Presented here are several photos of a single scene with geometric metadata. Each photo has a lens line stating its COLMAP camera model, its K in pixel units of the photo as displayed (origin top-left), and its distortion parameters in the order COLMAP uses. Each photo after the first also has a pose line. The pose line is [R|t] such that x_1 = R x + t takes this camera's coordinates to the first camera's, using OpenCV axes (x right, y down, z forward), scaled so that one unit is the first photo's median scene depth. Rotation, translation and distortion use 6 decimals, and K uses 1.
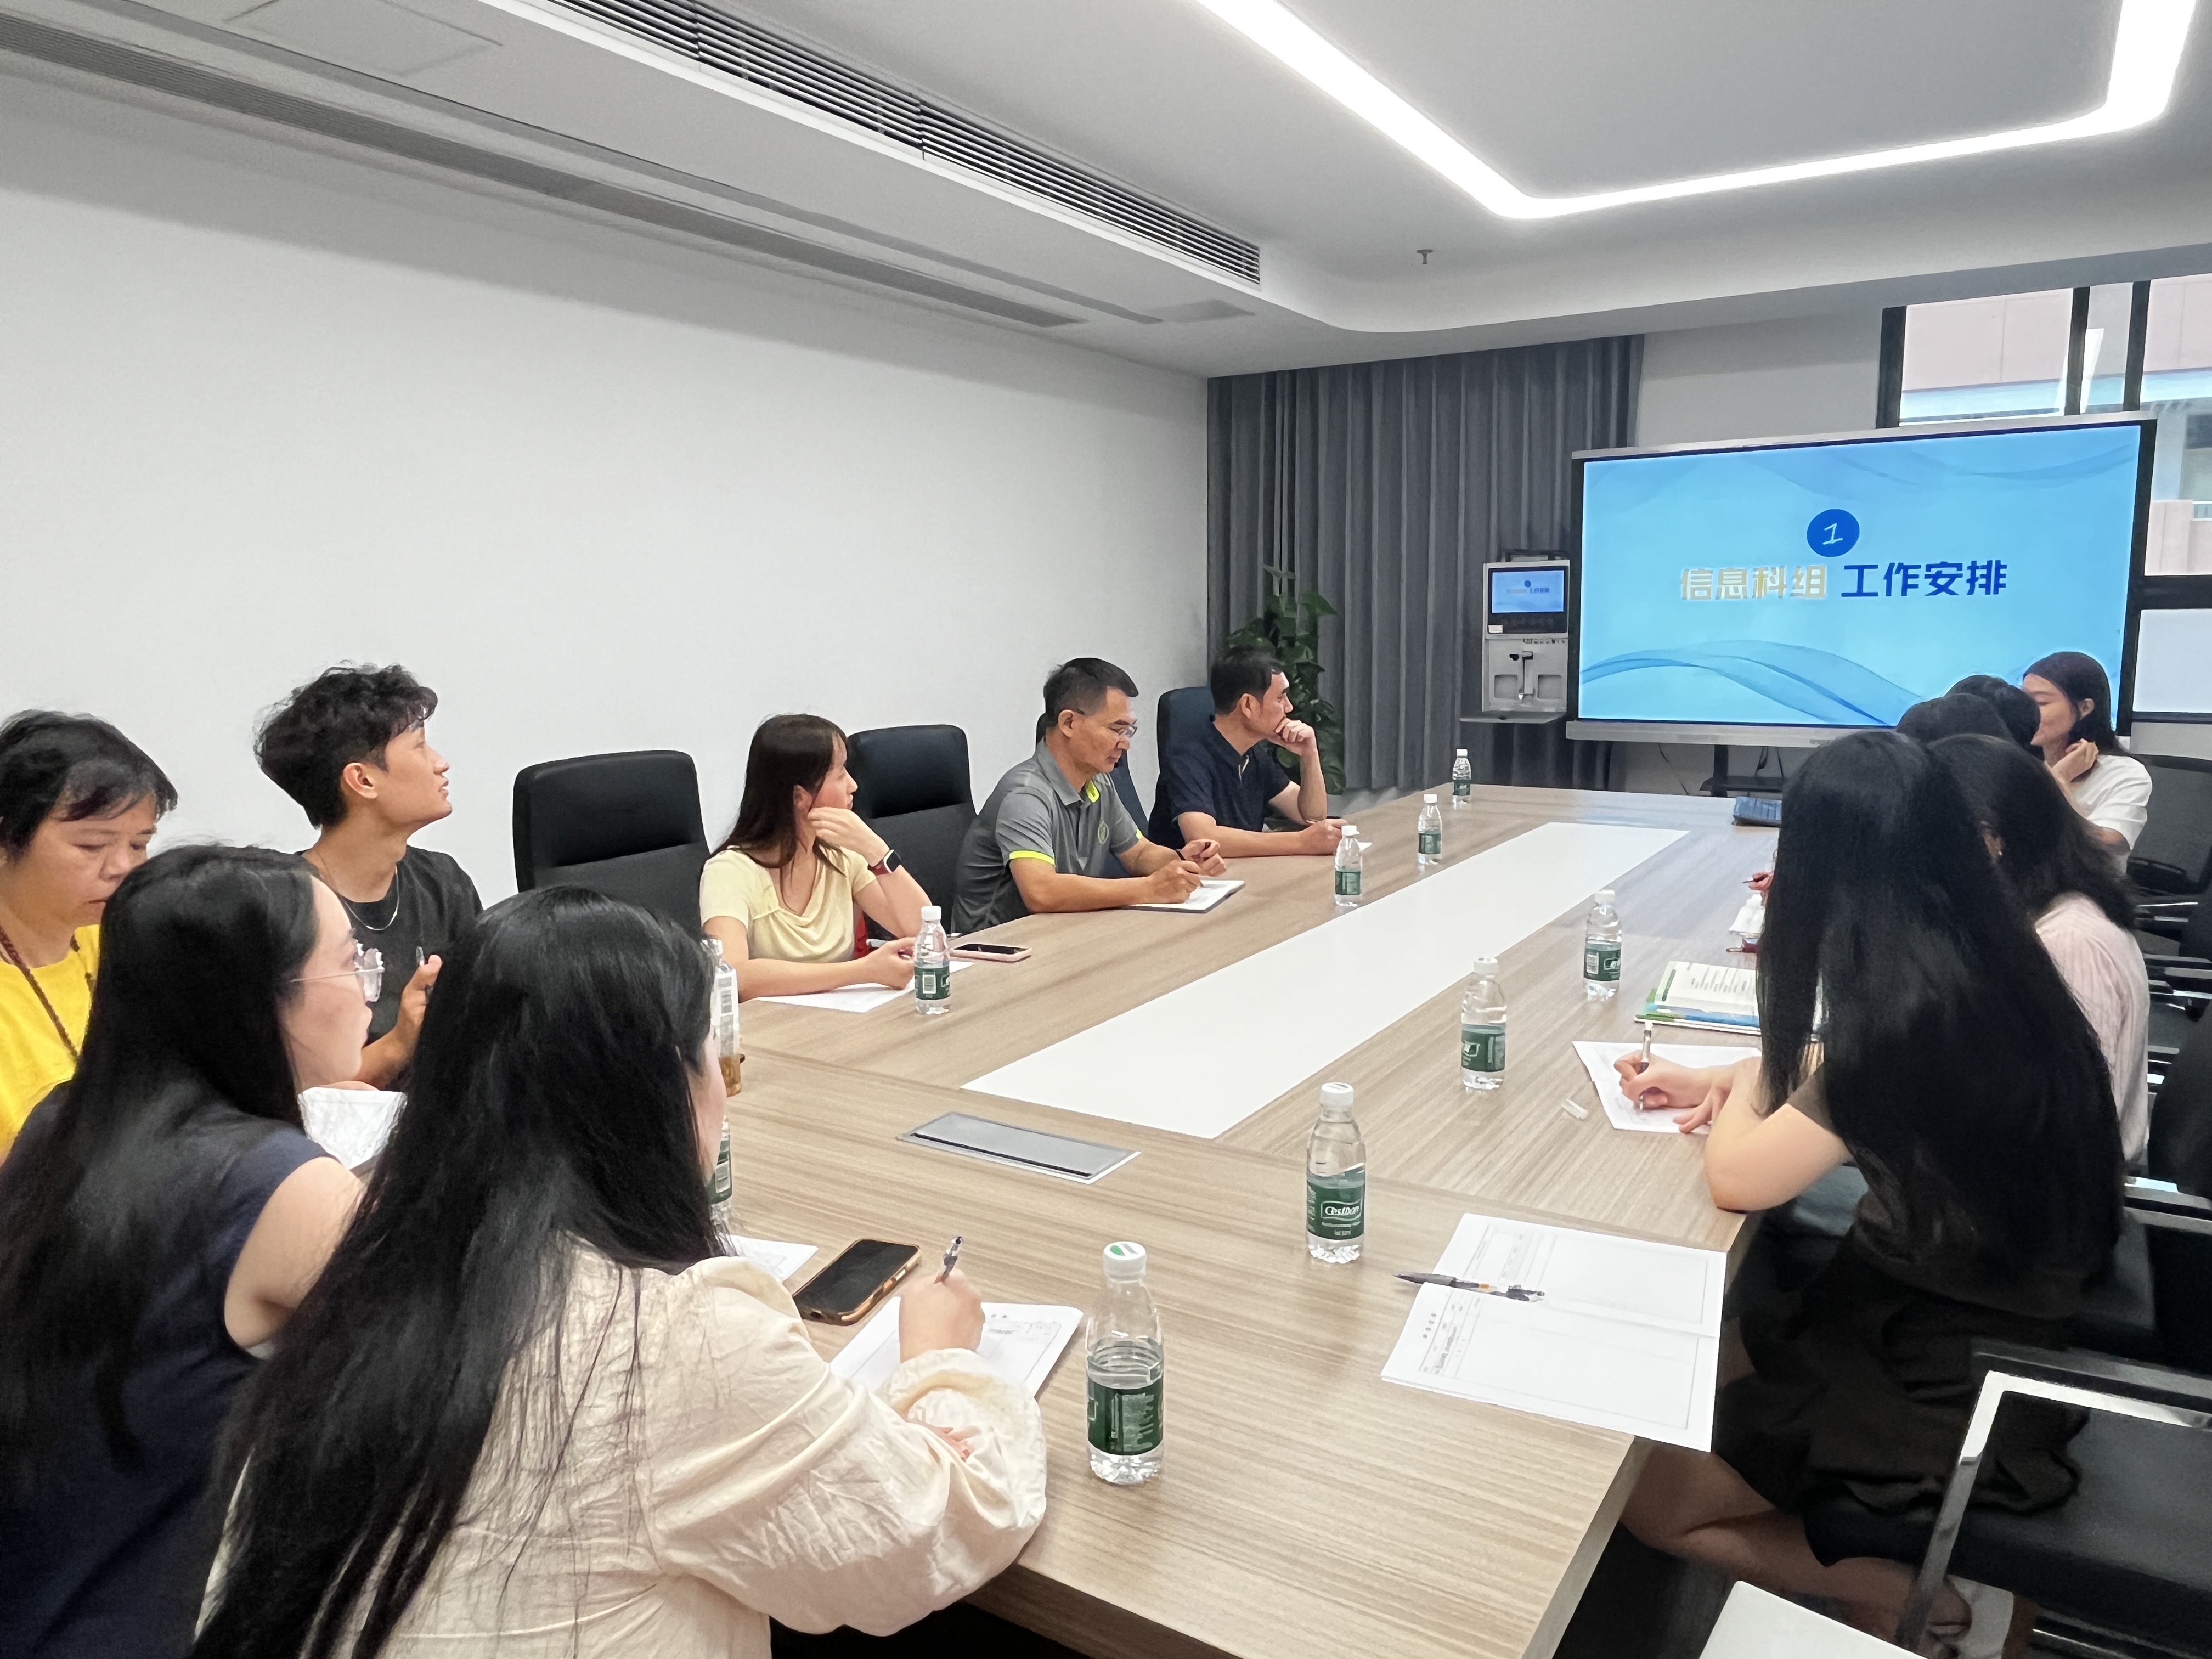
lens RADIAL K [[1471.4, 0, 1084.5], [0, 1471.4, 831.6], [0, 0, 1]] dist [0.013202, -0.010304]
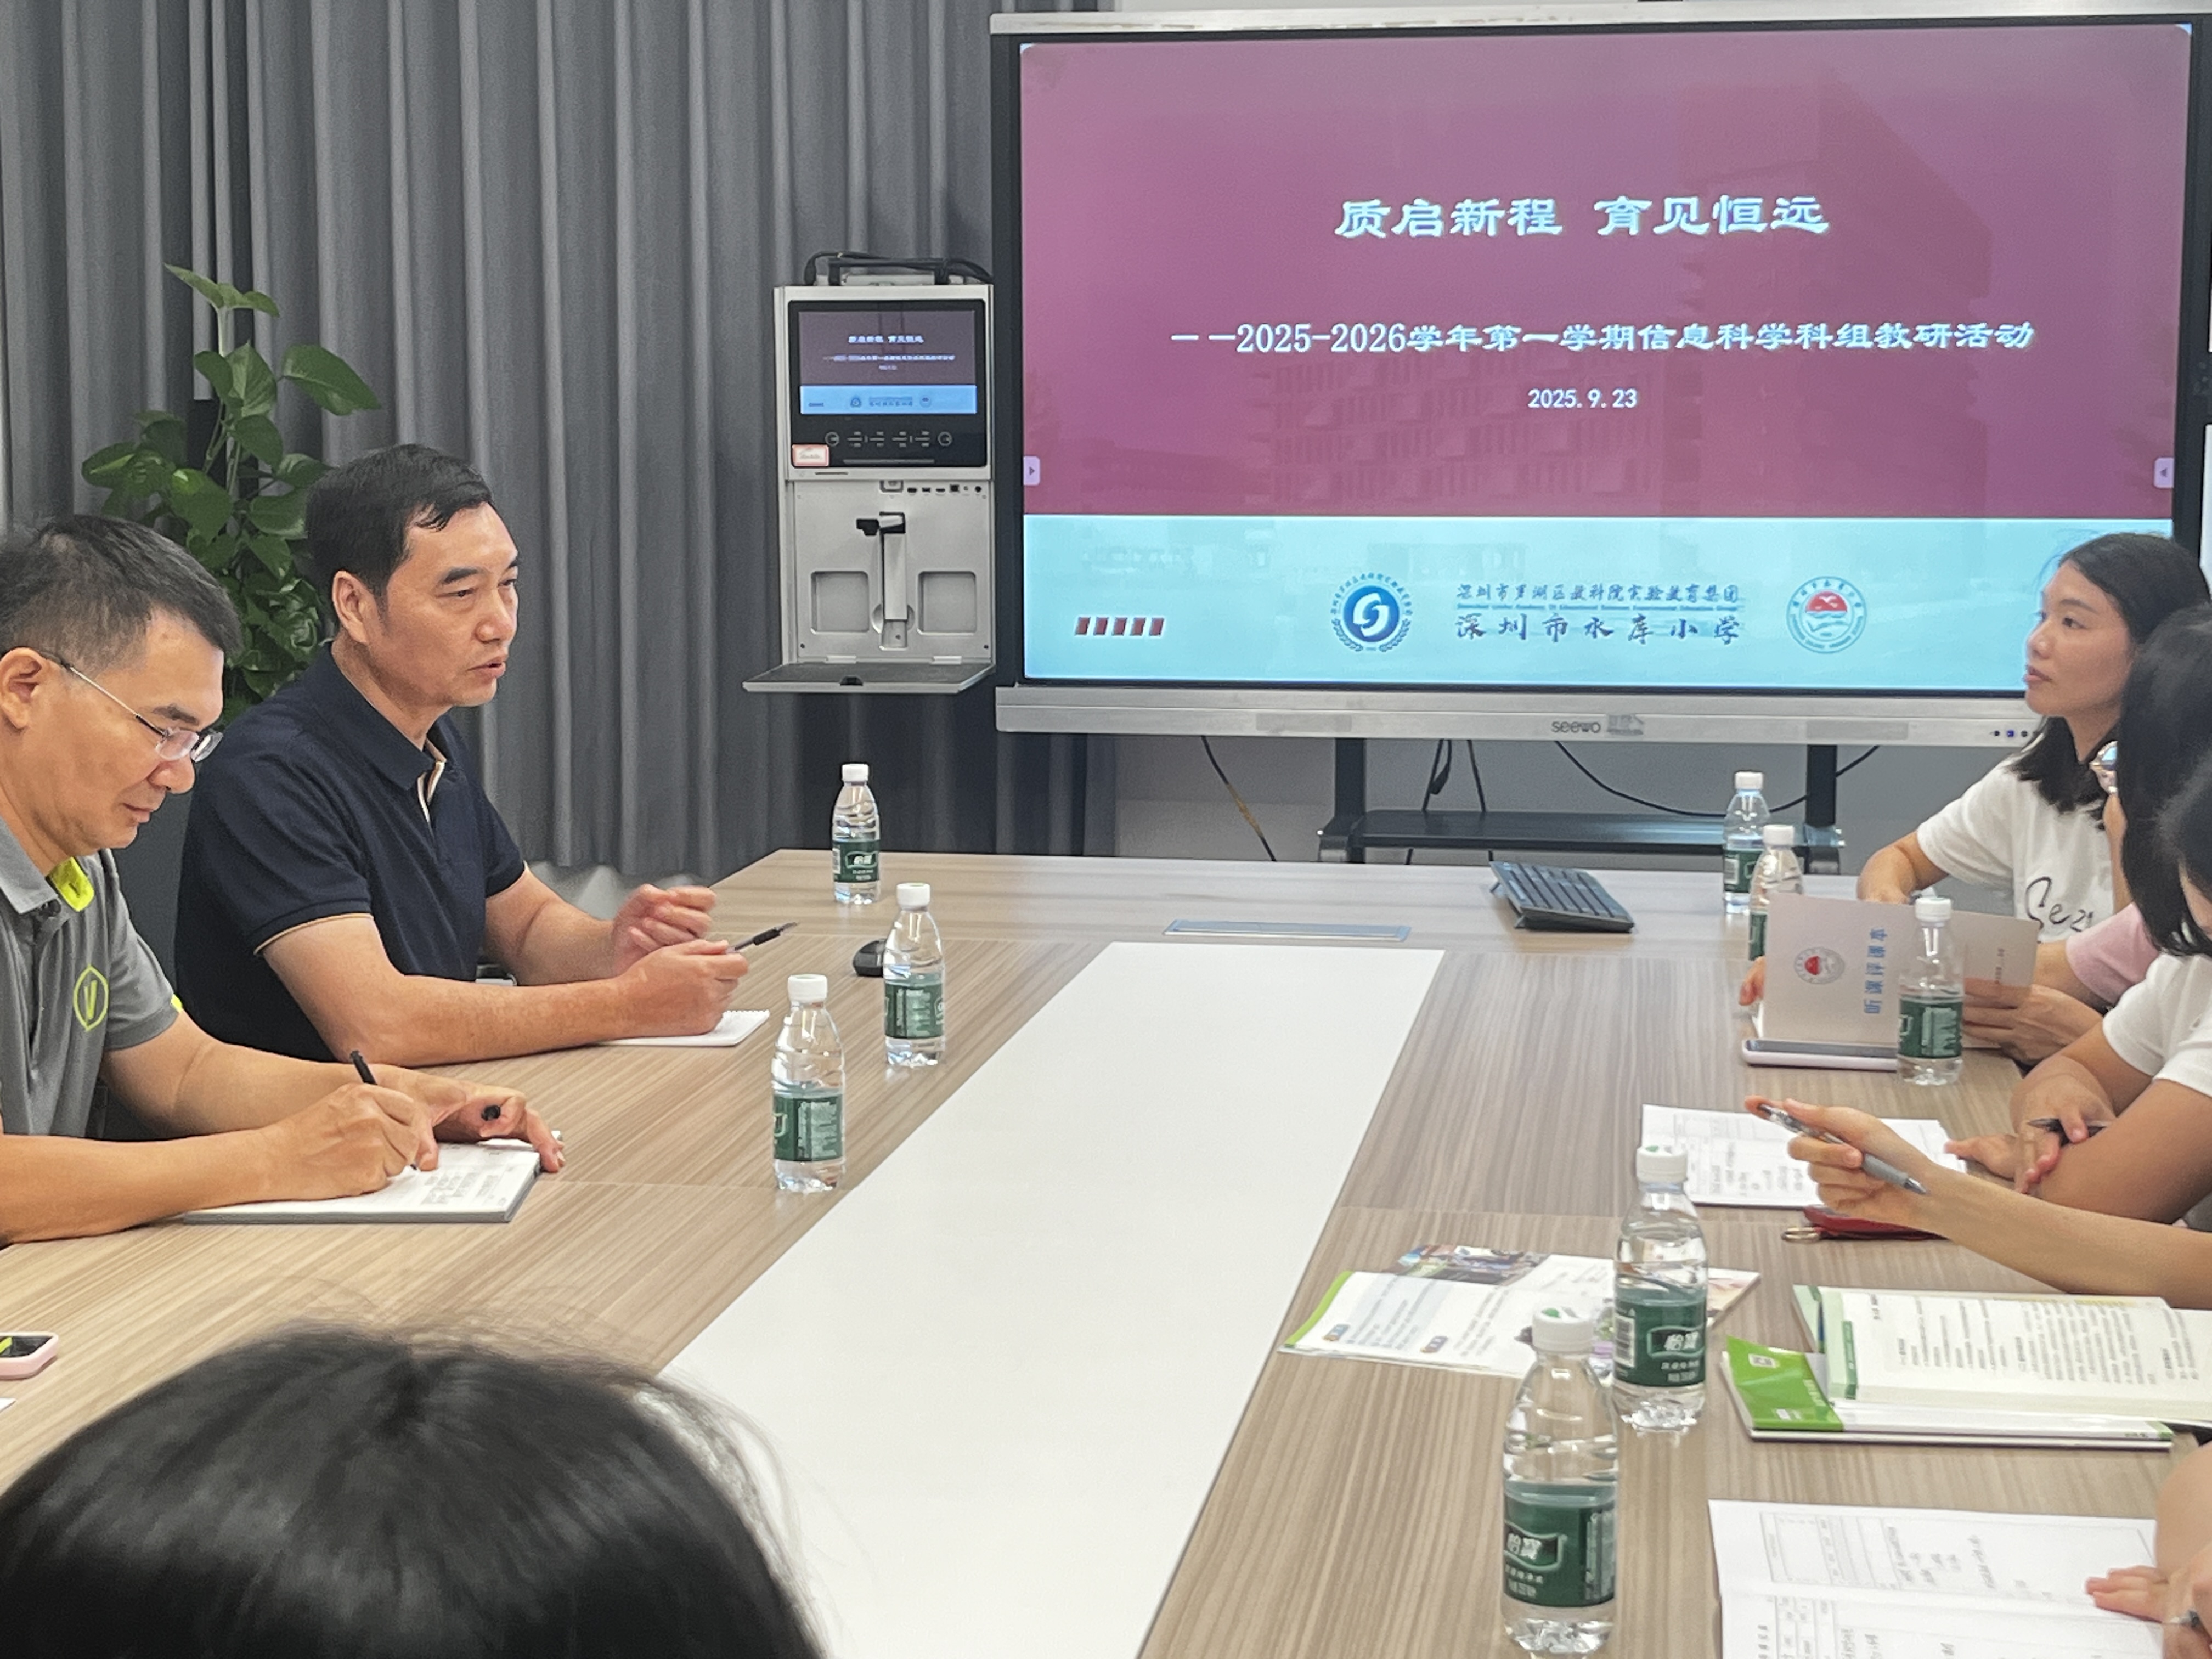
lens RADIAL K [[3821.3, 0, 1068.8], [0, 3821.3, 890.7], [0, 0, 1]] dist [0.110327, 0.000000]
pose [[0.914718, -0.034644, 0.402605, -0.093262], [0.043637, 0.998961, -0.013181, -0.005993], [-0.401730, 0.029625, 0.915279, 0.050186]]
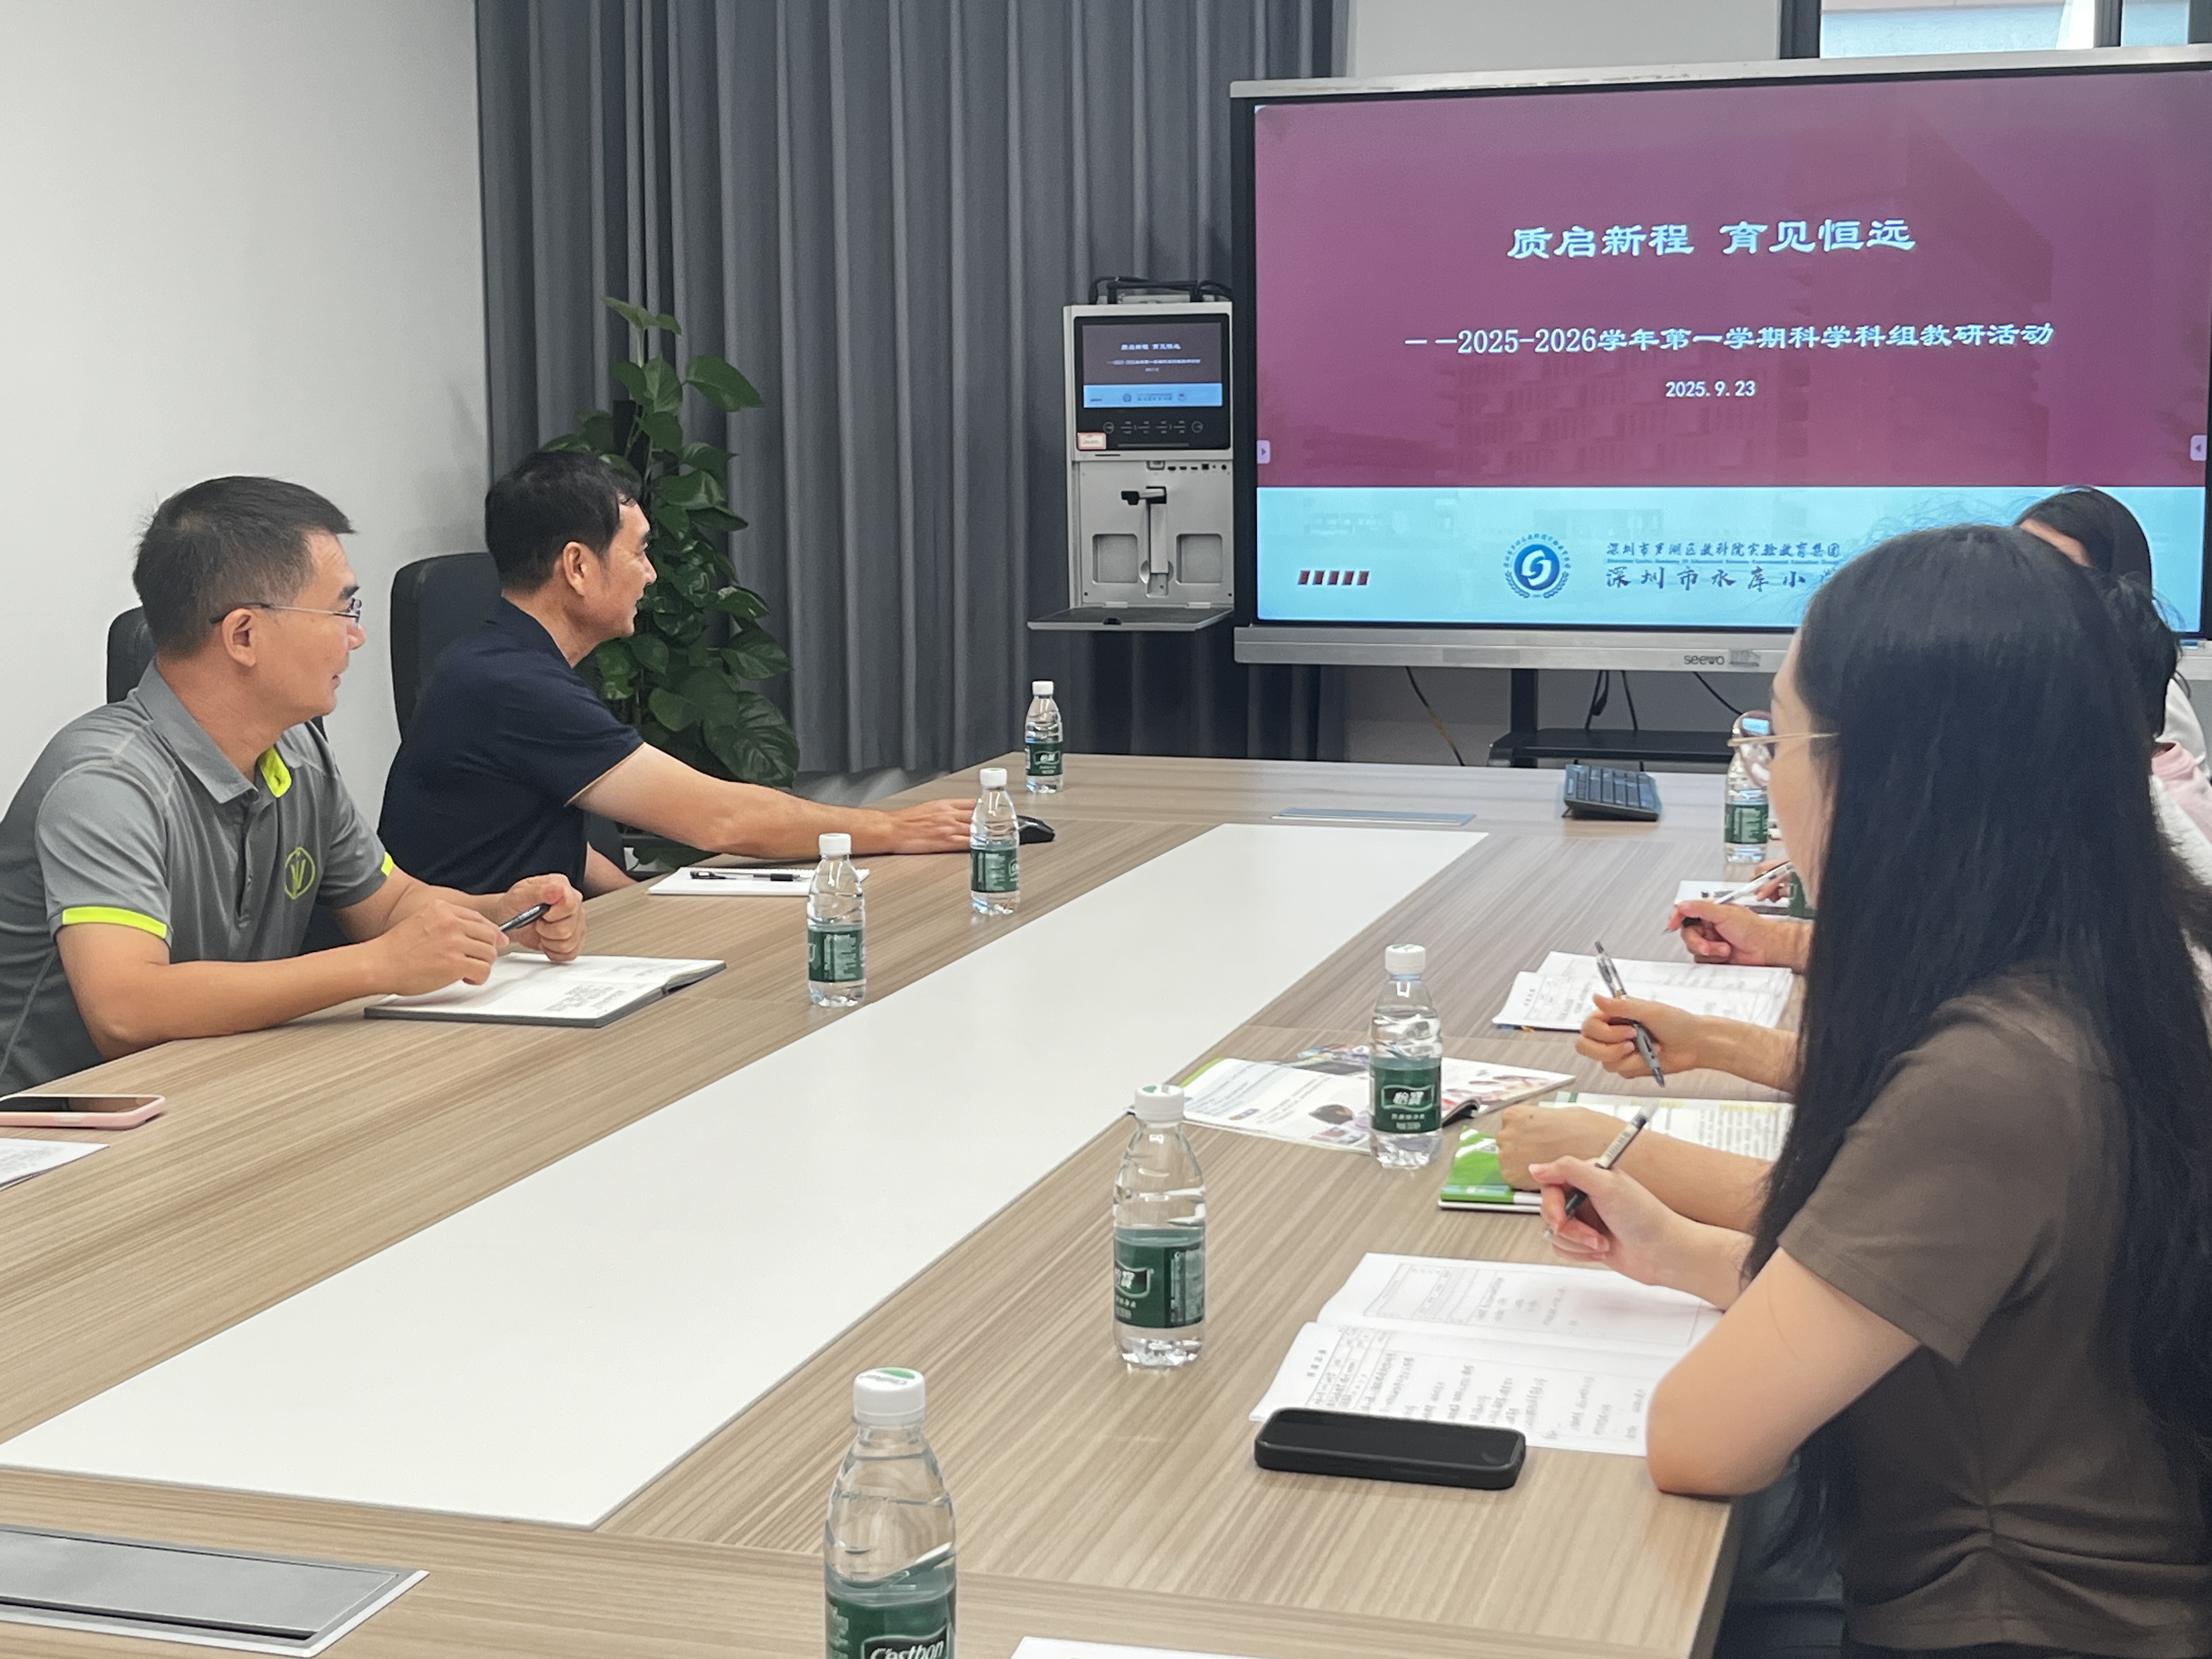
lens RADIAL K [[3066.3, 0, 1136.5], [0, 3066.3, 855.4], [0, 0, 1]] dist [0.075597, 0.000000]
pose [[0.957345, -0.029289, 0.287459, -0.005696], [0.031545, 0.999497, -0.003219, 0.005638], [-0.287220, 0.012149, 0.957788, 0.022727]]
